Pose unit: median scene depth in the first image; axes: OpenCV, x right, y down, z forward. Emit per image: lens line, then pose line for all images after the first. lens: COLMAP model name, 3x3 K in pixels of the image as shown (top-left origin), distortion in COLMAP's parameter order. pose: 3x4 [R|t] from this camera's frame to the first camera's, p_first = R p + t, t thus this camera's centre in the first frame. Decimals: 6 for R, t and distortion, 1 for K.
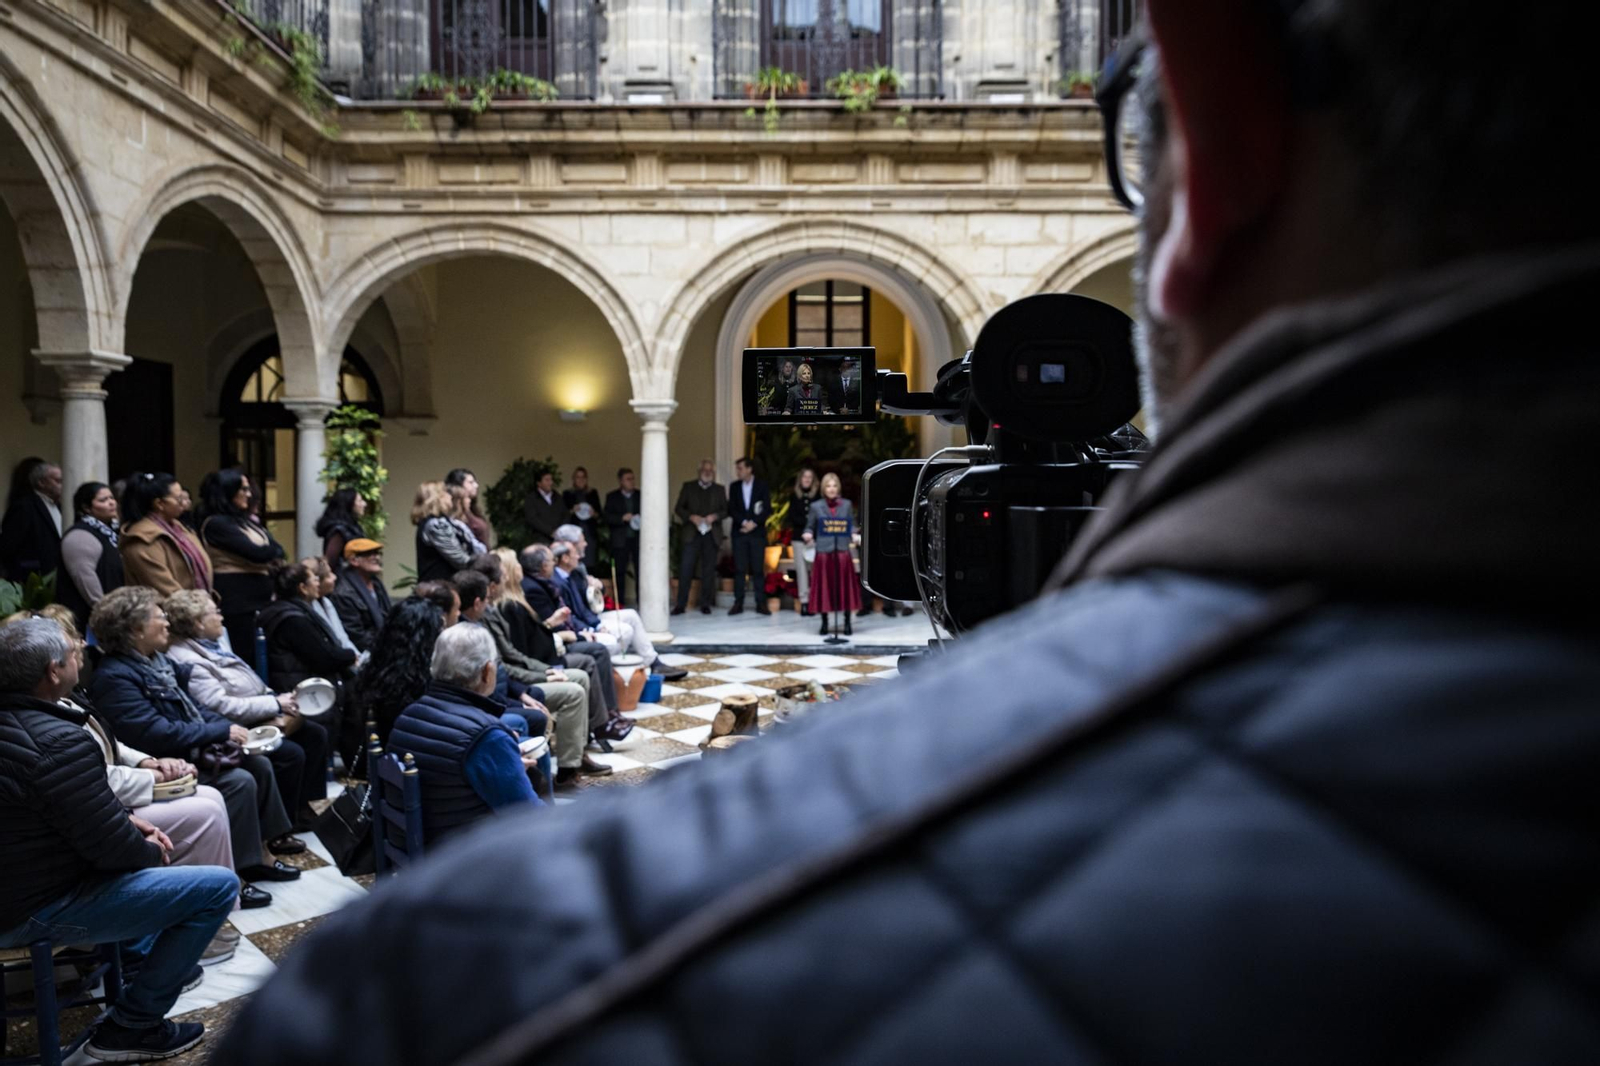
lens RADIAL K [[1115.1, 0, 805.5], [0, 1115.1, 537.1], [0, 0, 1]] dist [0.009014, 0.004778]
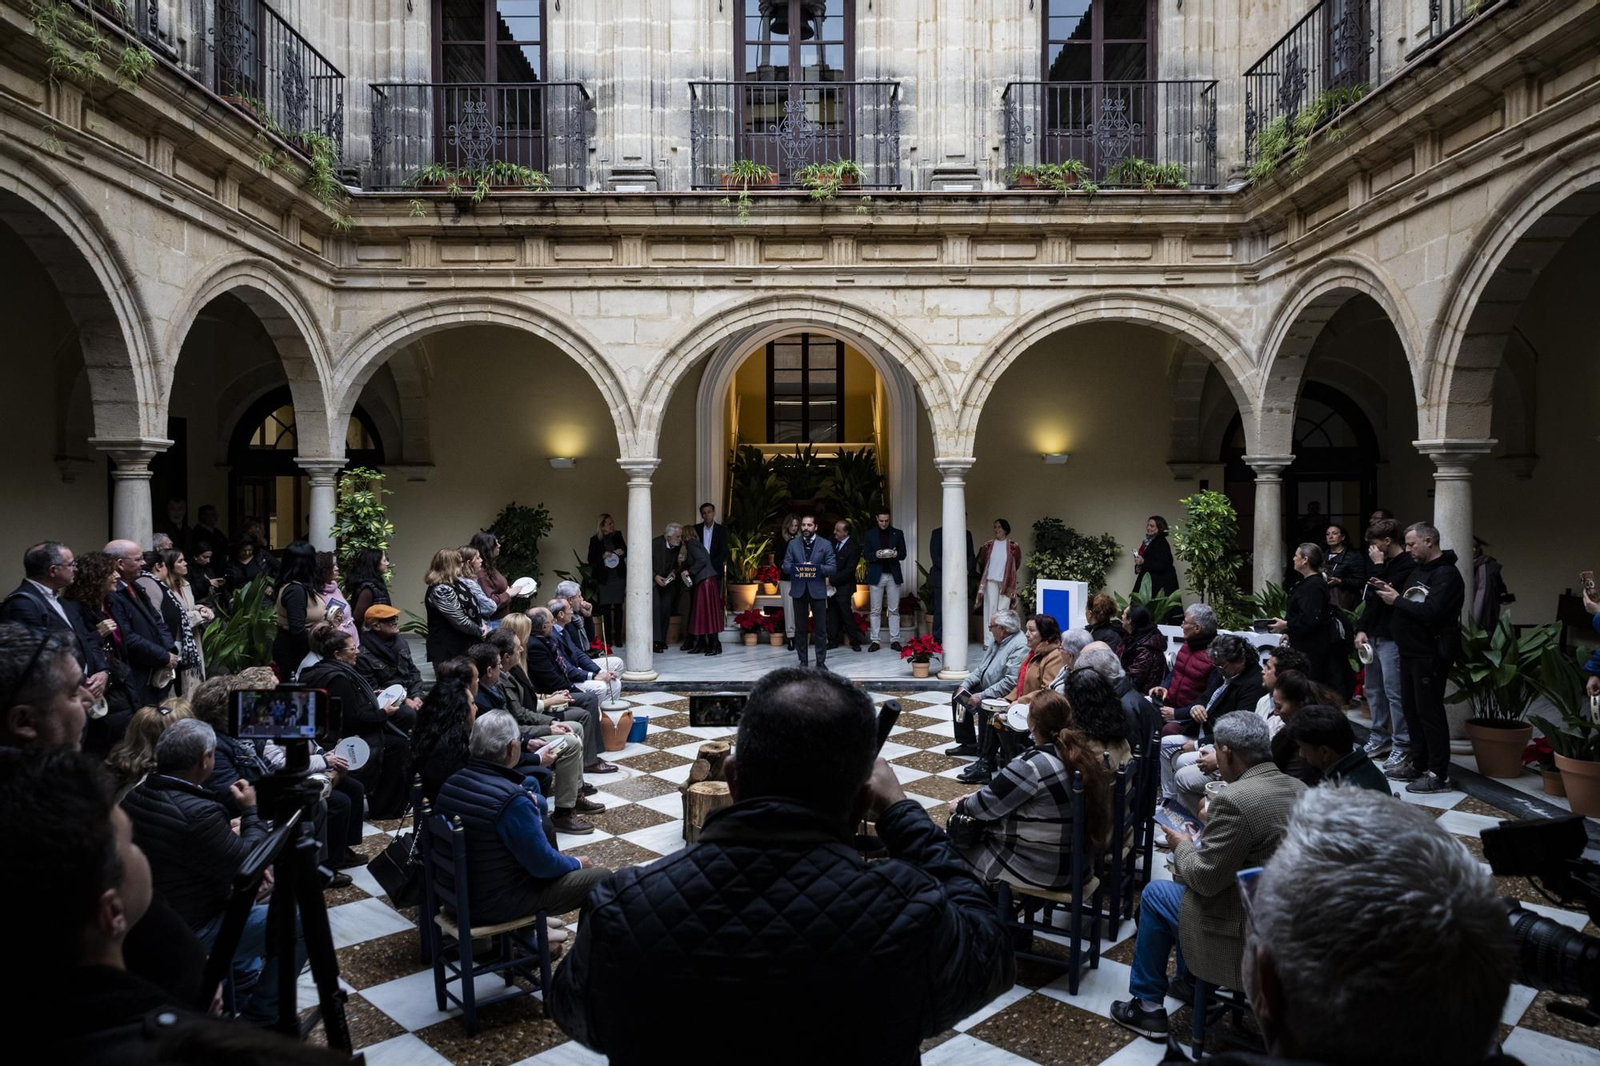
lens RADIAL K [[1115.1, 0, 809.6], [0, 1115.1, 529.5], [0, 0, 1]] dist [0.009014, 0.004778]
pose [[0.999829, -0.005039, 0.017796, 0.011984], [0.005341, 0.999842, -0.016941, -0.035225], [-0.017708, 0.017034, 0.999698, -0.097565]]
